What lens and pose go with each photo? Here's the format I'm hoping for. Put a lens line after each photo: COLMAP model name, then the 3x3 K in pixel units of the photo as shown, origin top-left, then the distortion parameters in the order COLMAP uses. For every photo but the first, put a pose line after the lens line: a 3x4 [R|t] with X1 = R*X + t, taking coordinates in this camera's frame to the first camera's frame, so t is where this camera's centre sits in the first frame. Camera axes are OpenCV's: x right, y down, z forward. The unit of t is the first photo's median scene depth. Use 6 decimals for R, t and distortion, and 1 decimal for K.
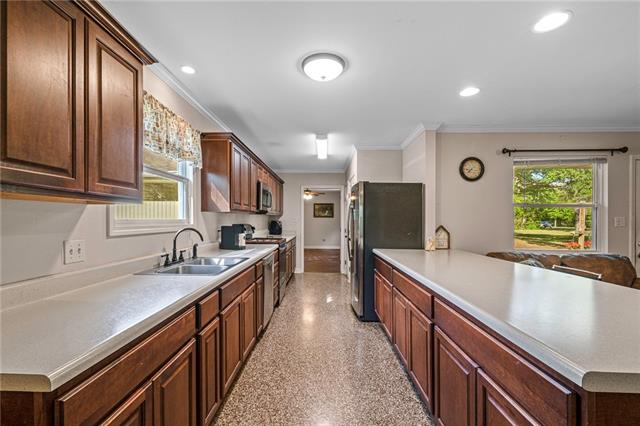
lens RADIAL K [[281.2, 0, 308.2], [0, 281.2, 213.0], [0, 0, 1]] dist [0.002164, 0.000218]
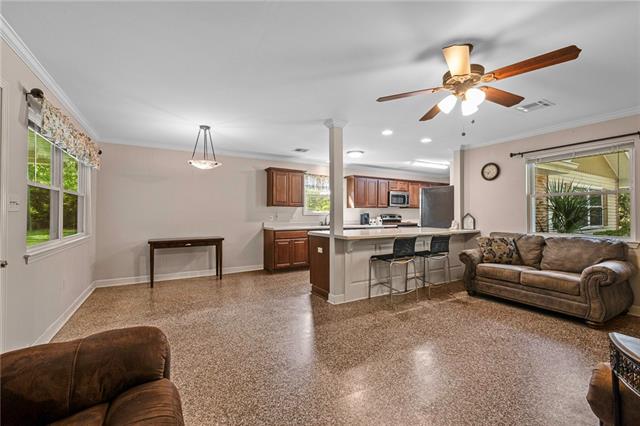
lens RADIAL K [[270.6, 0, 318.5], [0, 270.6, 211.9], [0, 0, 1]] dist [0.002330, 0.000333]
pose [[0.534516, -0.011481, -0.845080, 1.150594], [0.021615, 0.999766, 0.000089, 0.018846], [0.844882, -0.018314, 0.534639, -0.374923]]
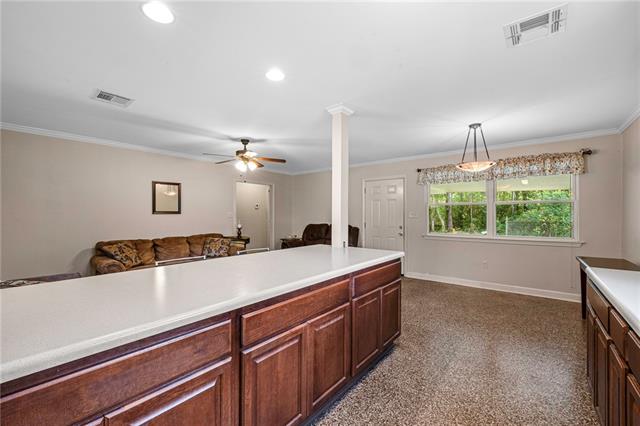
lens RADIAL K [[270.6, 0, 318.5], [0, 270.6, 211.9], [0, 0, 1]] dist [0.002330, 0.000333]
pose [[-0.805765, -0.000119, 0.592236, -0.054581], [-0.018030, 0.999541, -0.024329, 0.020803], [-0.591961, -0.030282, -0.805398, 0.873719]]
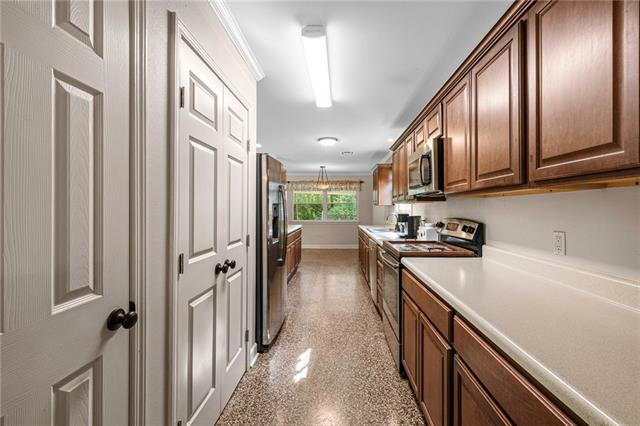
lens RADIAL K [[266.2, 0, 320.0], [0, 266.2, 213.0], [0, 0, 1]] dist [0.002573, 0.000505]
pose [[-0.999856, -0.012361, 0.011625, 0.057119], [-0.012483, 0.999867, -0.010539, 0.047941], [-0.011494, -0.010683, -0.999877, 1.724724]]
